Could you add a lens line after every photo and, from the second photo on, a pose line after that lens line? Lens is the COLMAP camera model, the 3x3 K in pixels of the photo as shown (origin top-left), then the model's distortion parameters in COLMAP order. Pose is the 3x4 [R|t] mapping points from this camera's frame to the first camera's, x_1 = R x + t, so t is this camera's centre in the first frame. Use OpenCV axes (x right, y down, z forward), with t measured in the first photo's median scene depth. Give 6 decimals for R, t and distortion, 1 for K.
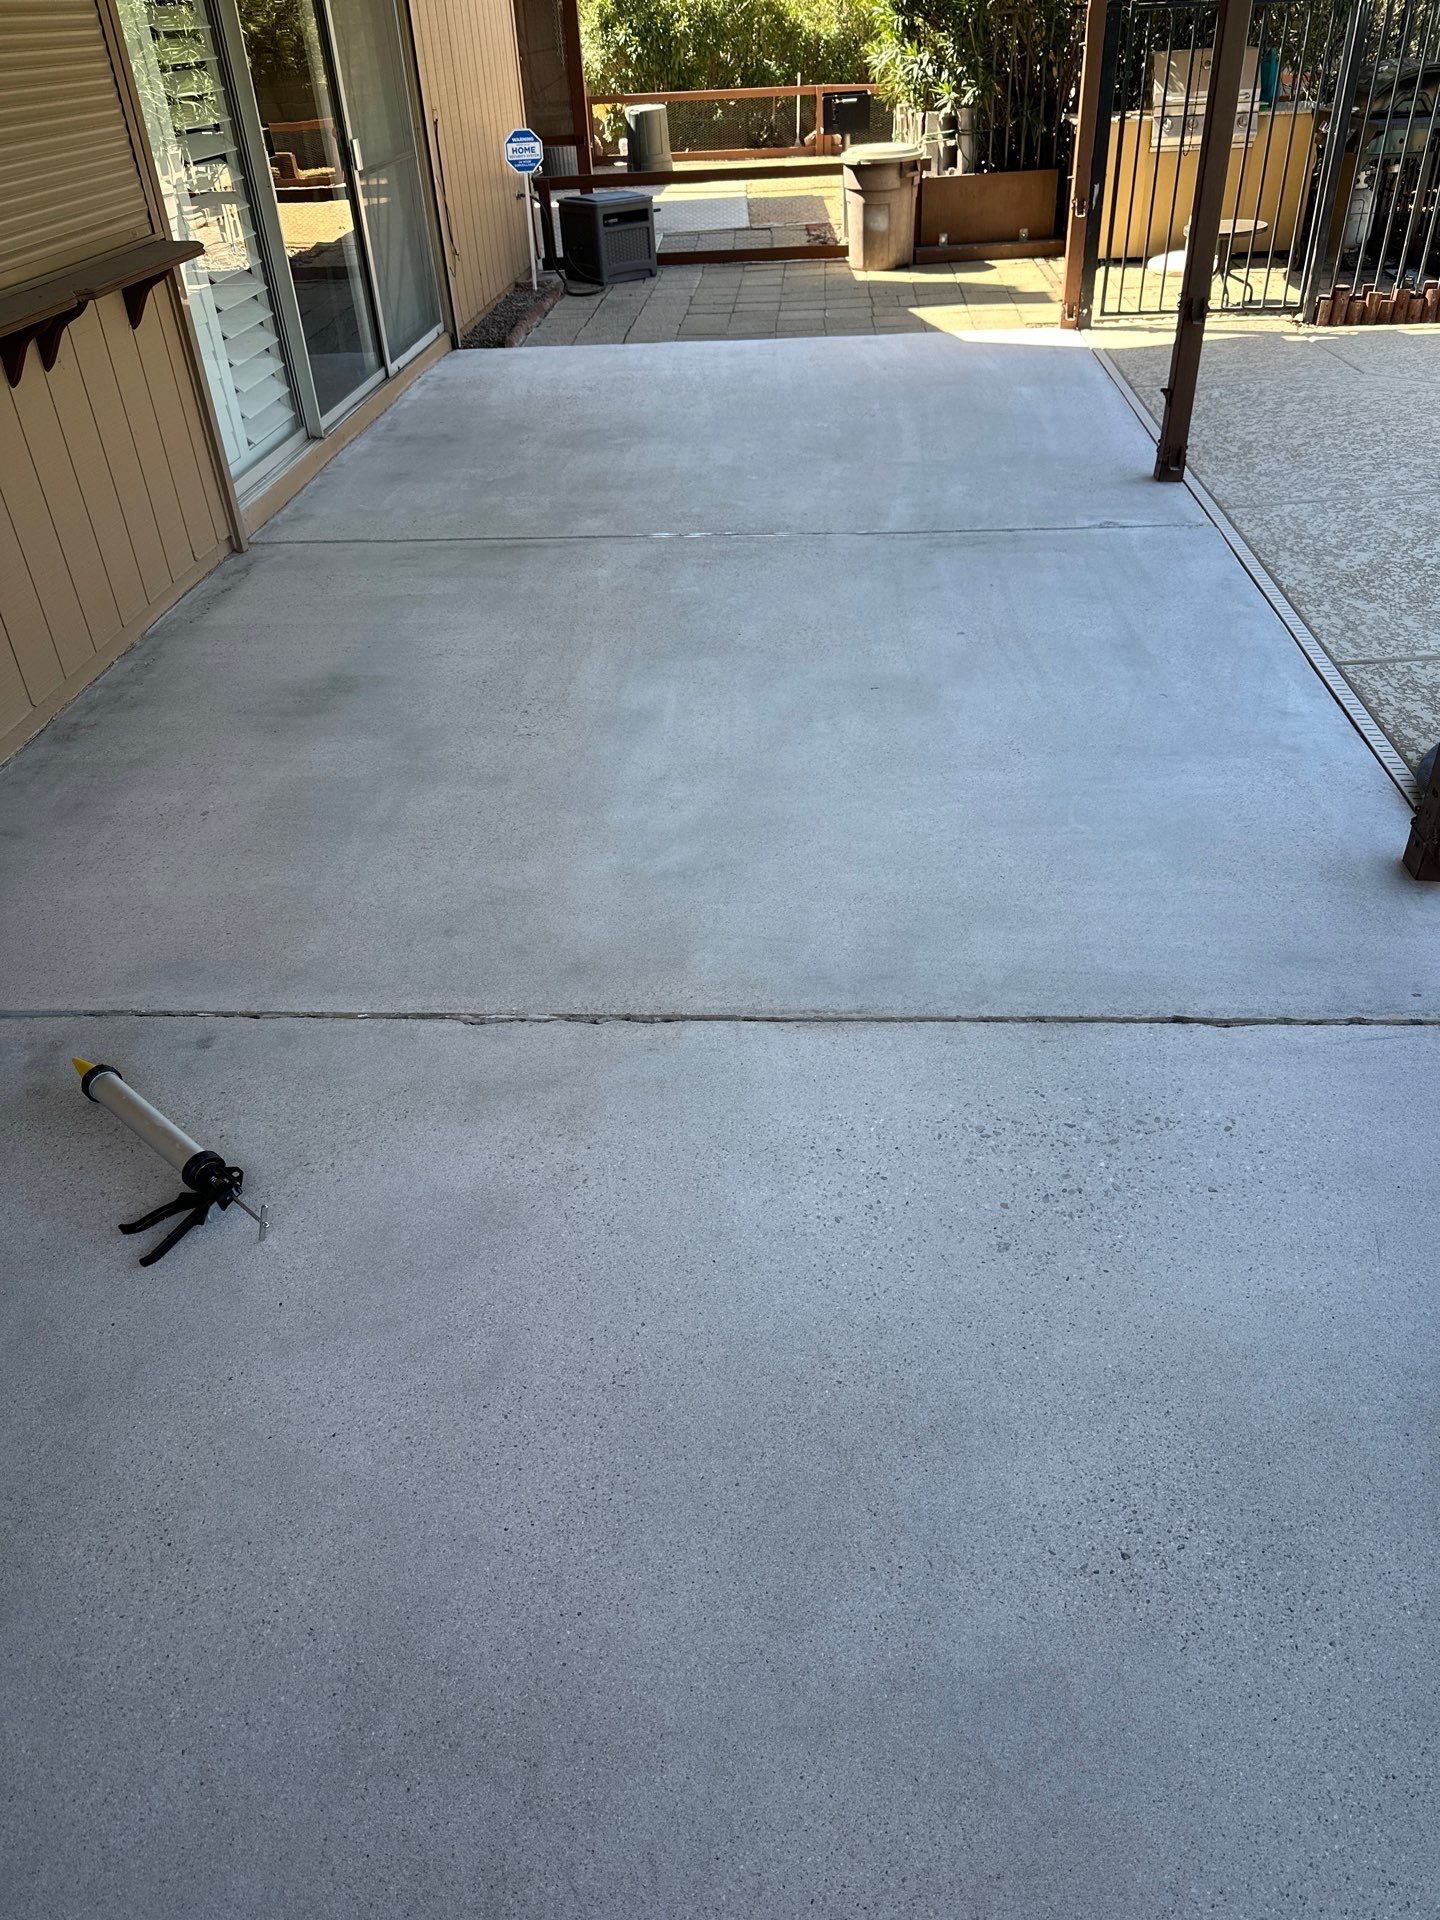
lens RADIAL K [[1372.4, 0, 720.0], [0, 1372.4, 960.0], [0, 0, 1]] dist [-0.003590, 0.001519]
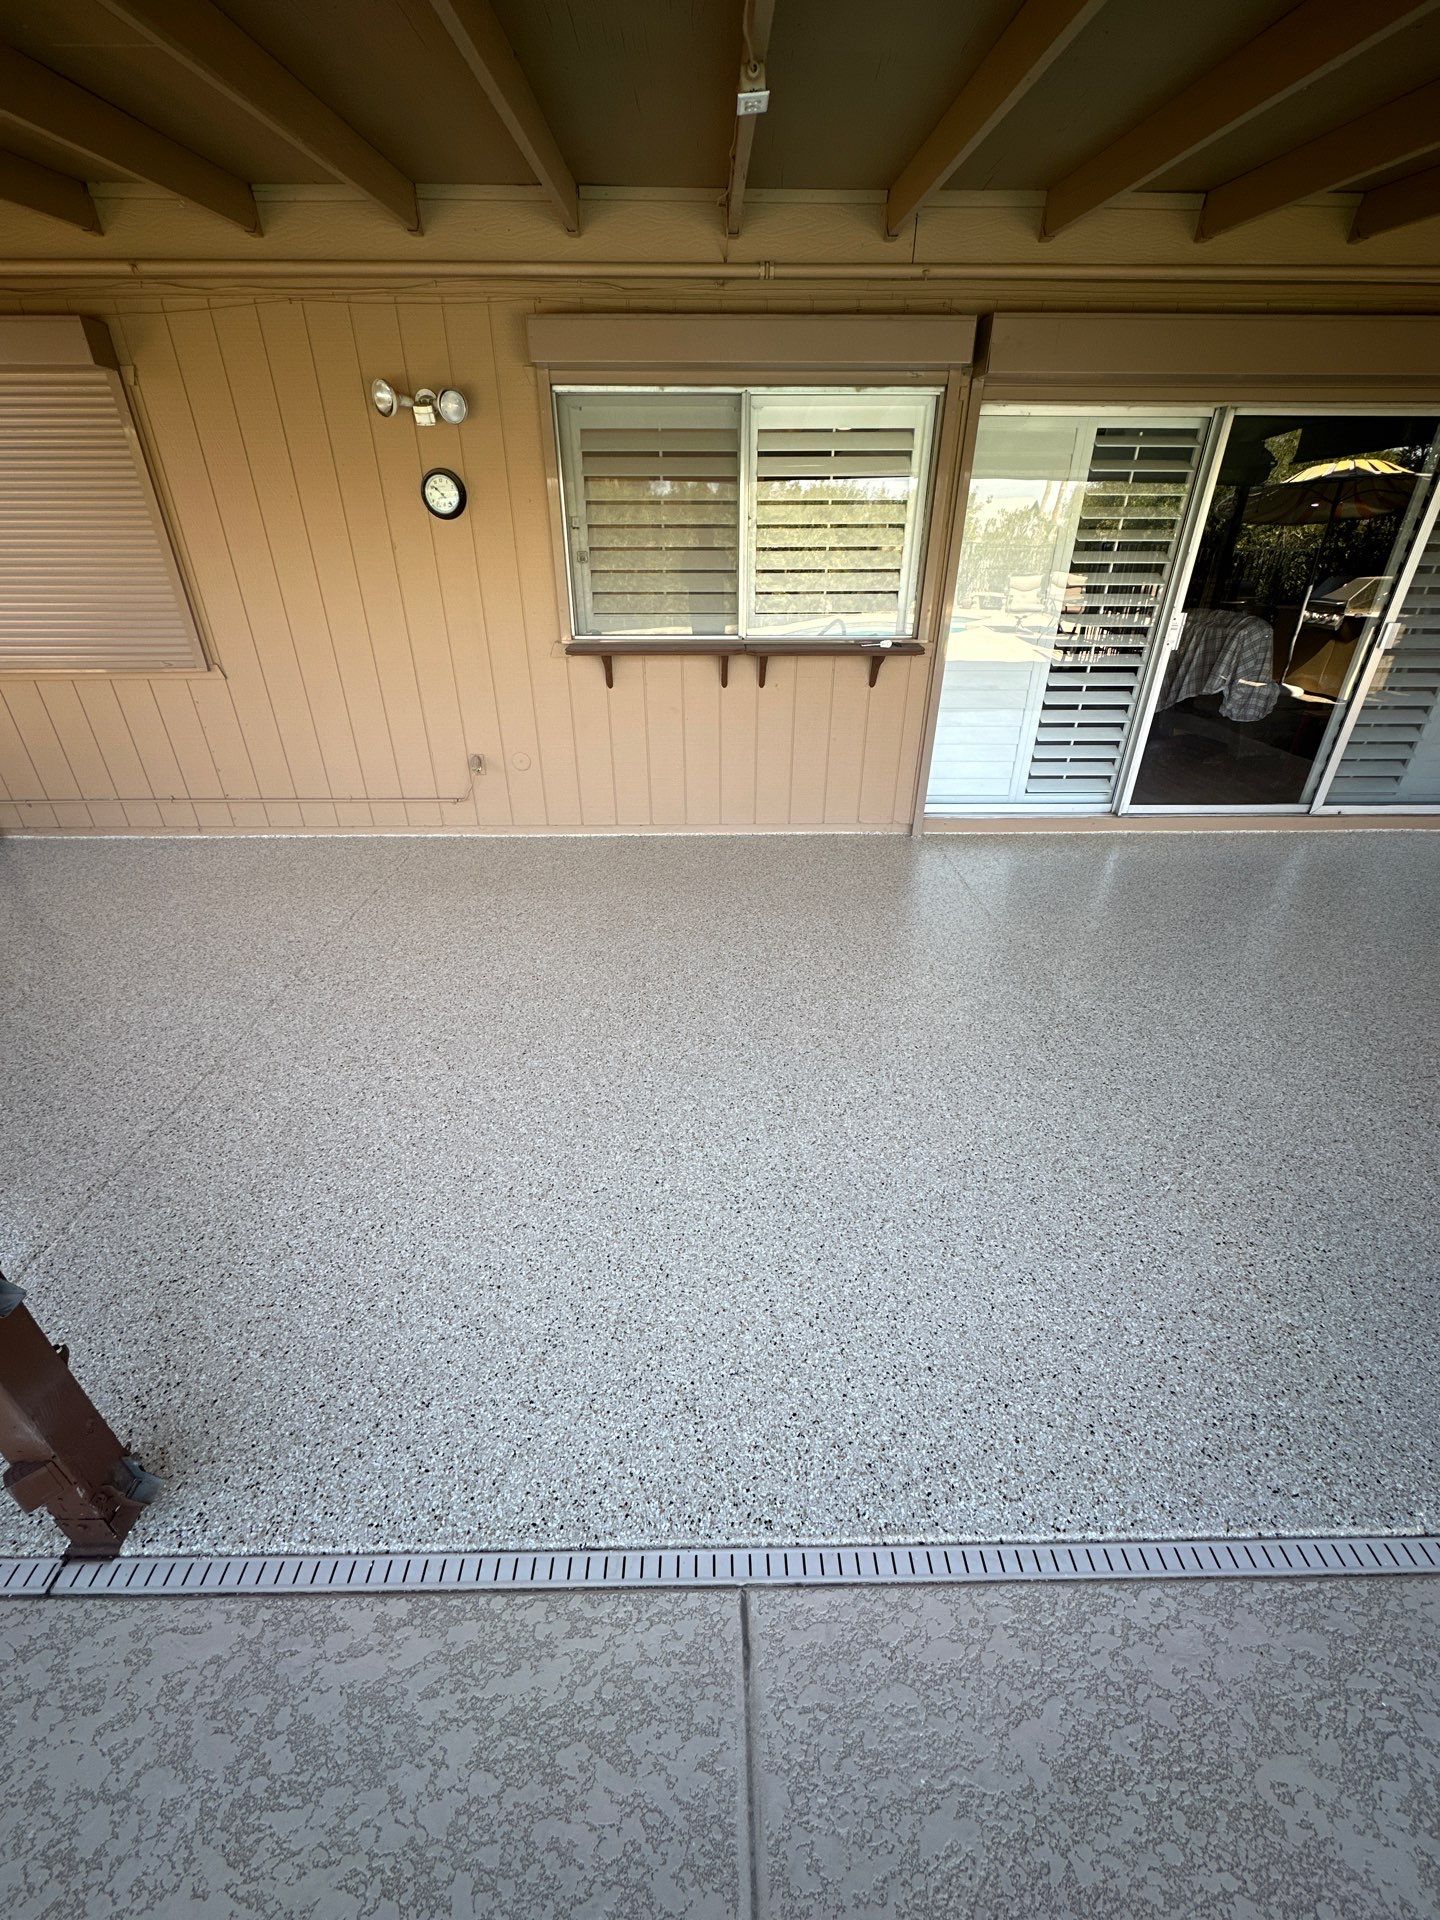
lens RADIAL K [[757.6, 0, 720.0], [0, 757.6, 960.0], [0, 0, 1]] dist [-0.001597, -0.000235]
pose [[0.087653, 0.528337, -0.844498, 0.451586], [-0.576131, 0.718477, 0.389697, -0.416121], [0.812644, 0.452383, 0.367368, 0.578726]]
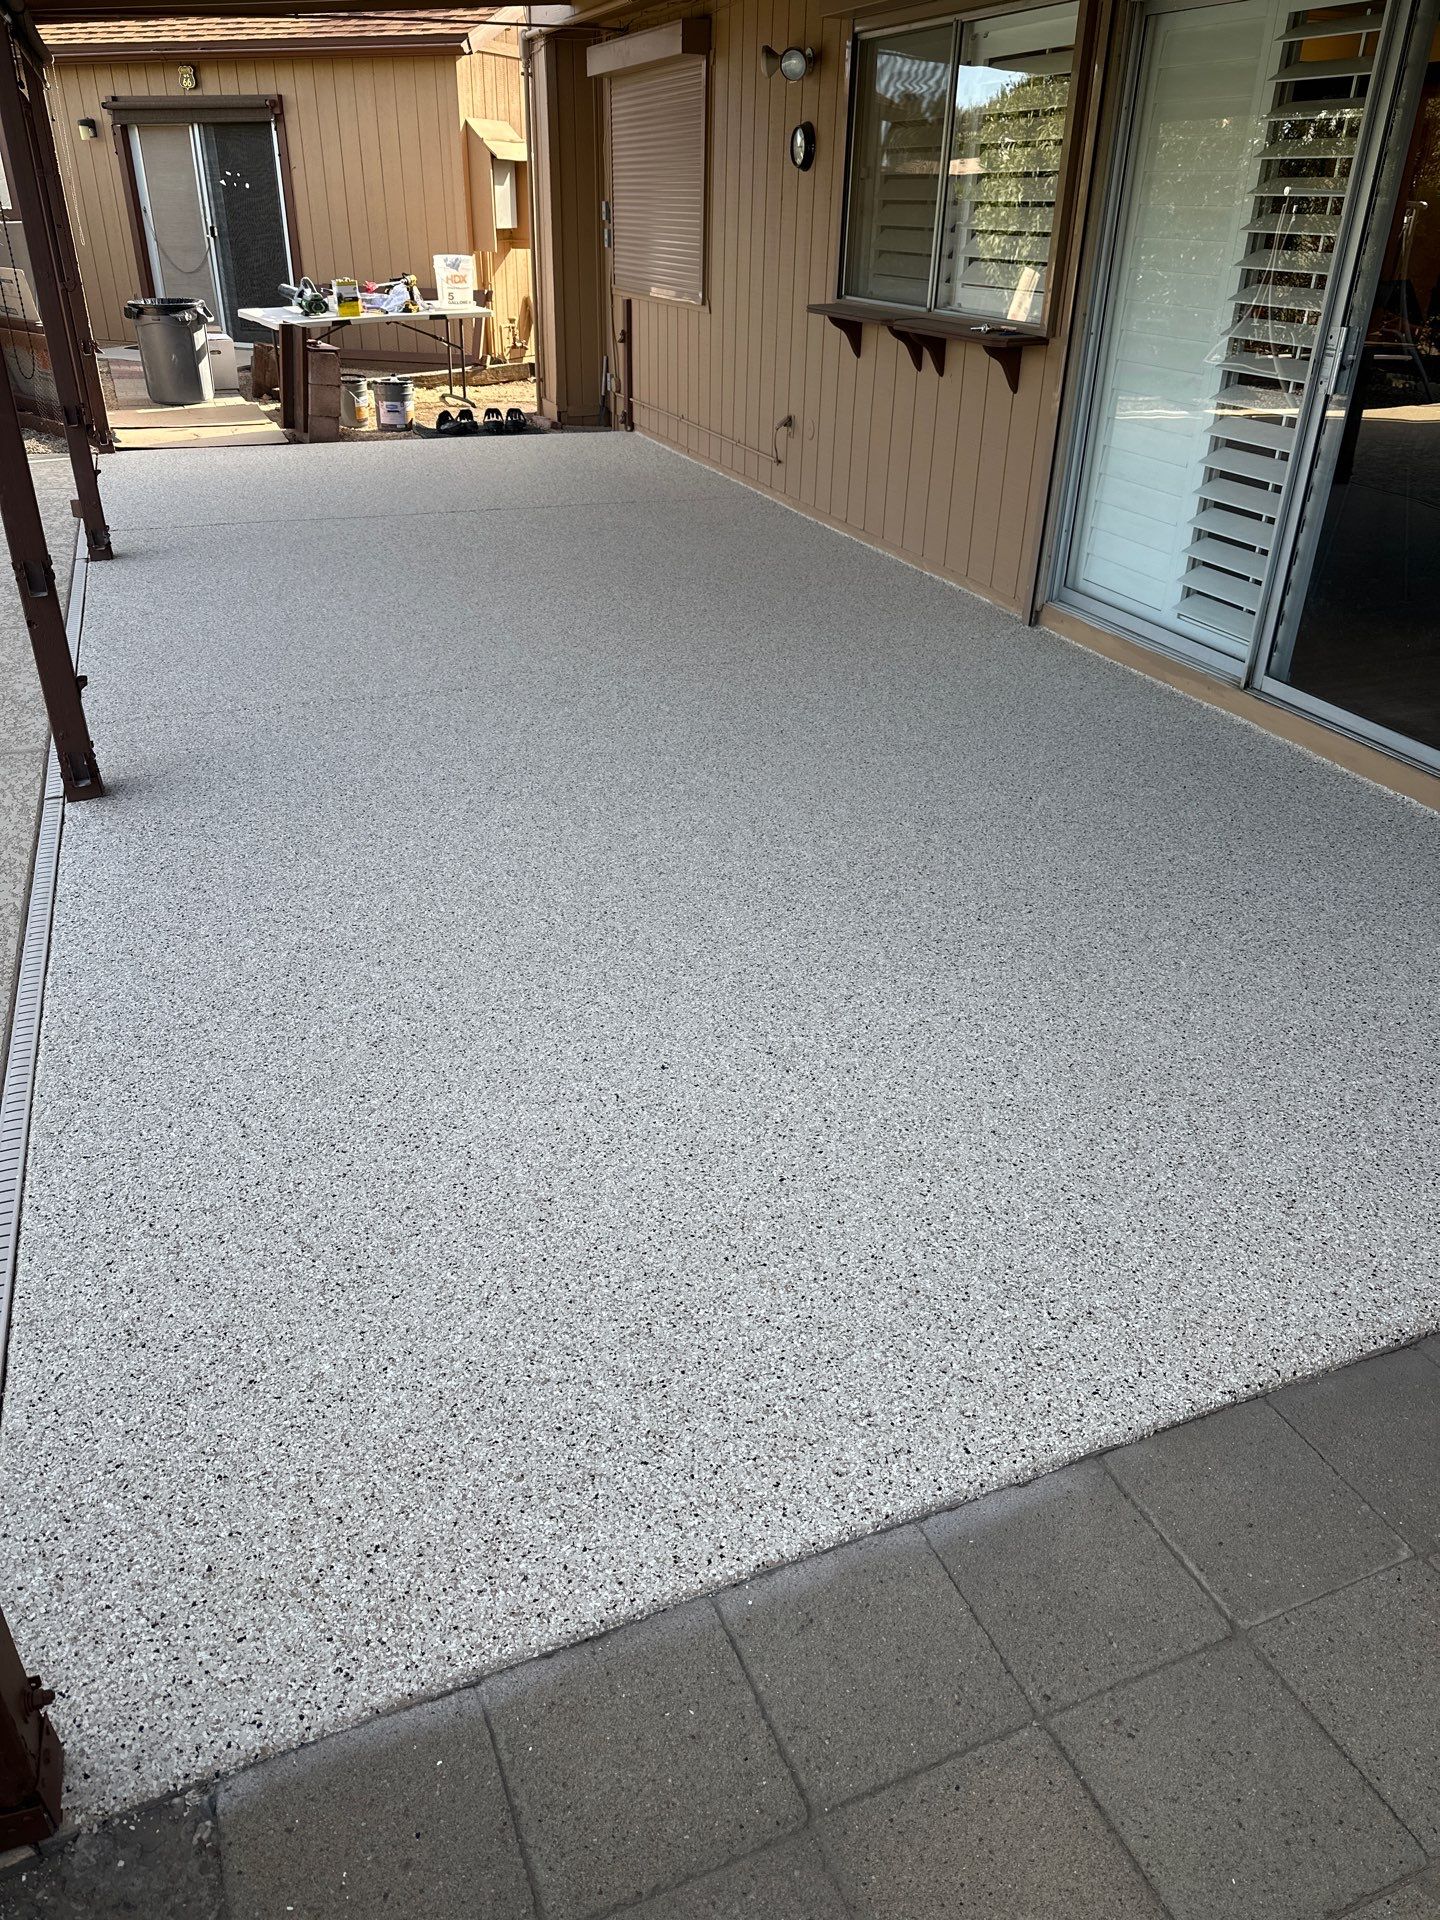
lens RADIAL K [[1366.2, 0, 720.0], [0, 1366.2, 960.0], [0, 0, 1]] dist [0.029305, -0.043147]
pose [[-0.903224, 0.234666, -0.359331, 0.330318], [-0.226416, 0.450718, 0.863475, -1.080572], [0.364585, 0.861269, -0.353967, 1.554519]]
